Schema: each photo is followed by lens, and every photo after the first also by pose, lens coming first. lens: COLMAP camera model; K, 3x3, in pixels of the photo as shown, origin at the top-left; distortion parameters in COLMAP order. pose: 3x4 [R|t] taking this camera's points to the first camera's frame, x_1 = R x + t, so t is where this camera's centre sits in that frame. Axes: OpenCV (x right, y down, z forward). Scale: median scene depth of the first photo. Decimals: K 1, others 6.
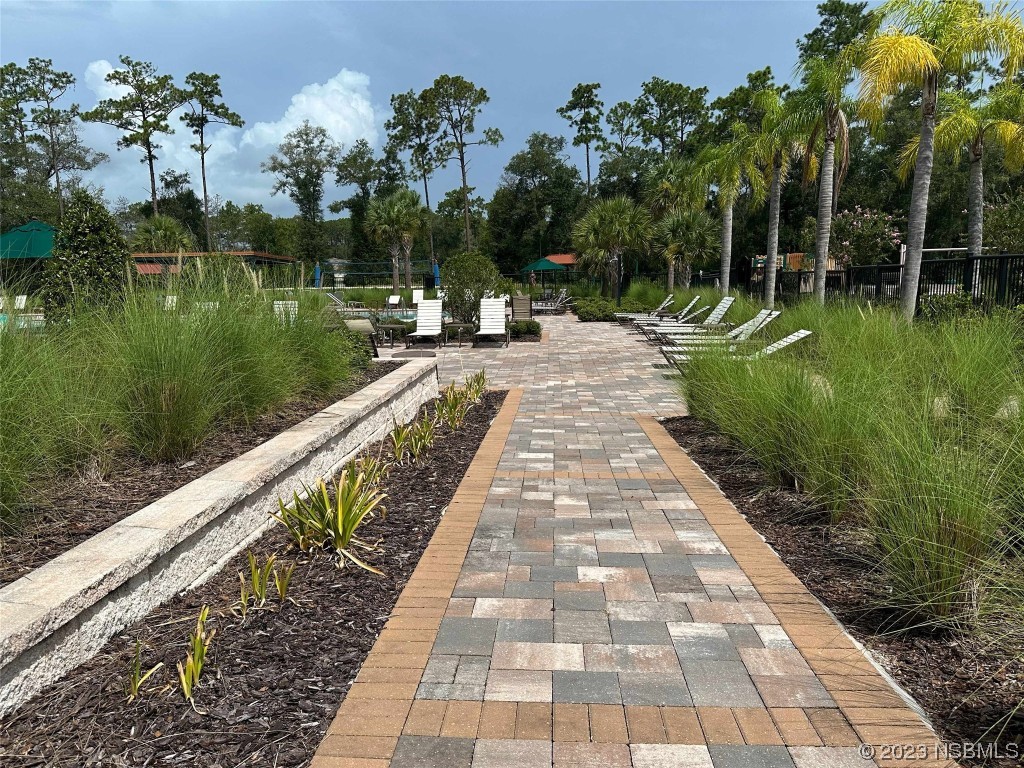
lens RADIAL K [[760.5, 0, 512.3], [0, 760.5, 384.7], [0, 0, 1]] dist [-0.025951, 0.008208]
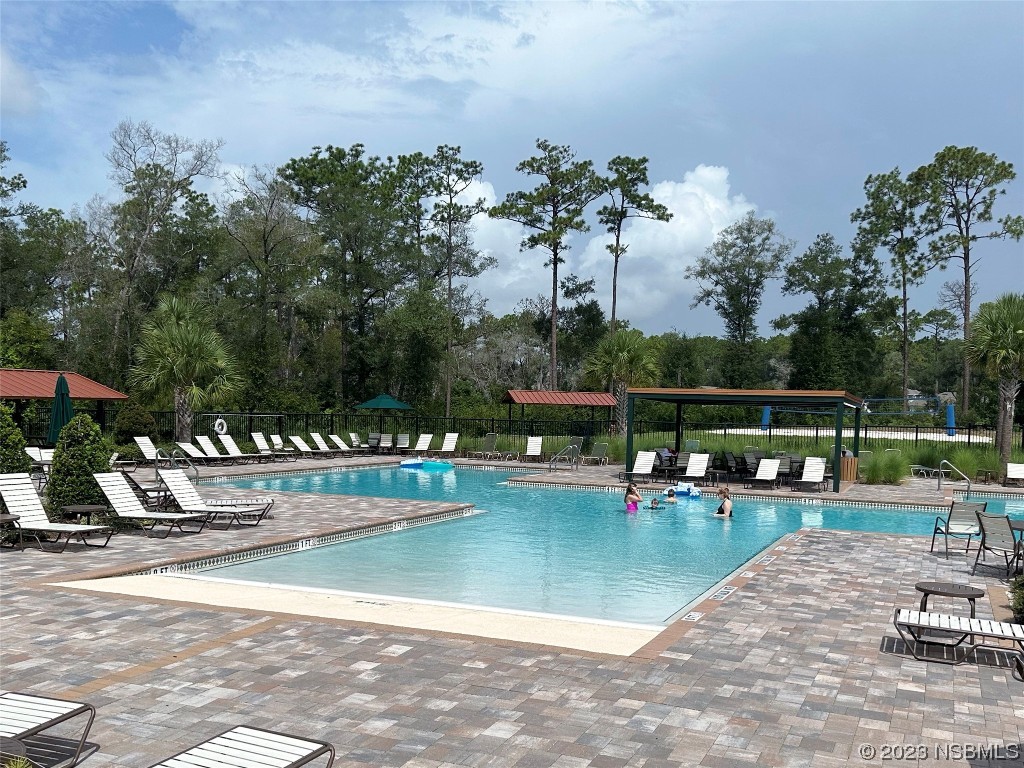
lens RADIAL K [[803.2, 0, 512.4], [0, 803.2, 385.0], [0, 0, 1]] dist [-0.001980, -0.013945]
pose [[0.964901, 0.021273, -0.261751, -0.297041], [-0.061298, 0.987426, -0.145715, -0.043131], [0.255360, 0.156645, 0.954072, 0.193340]]
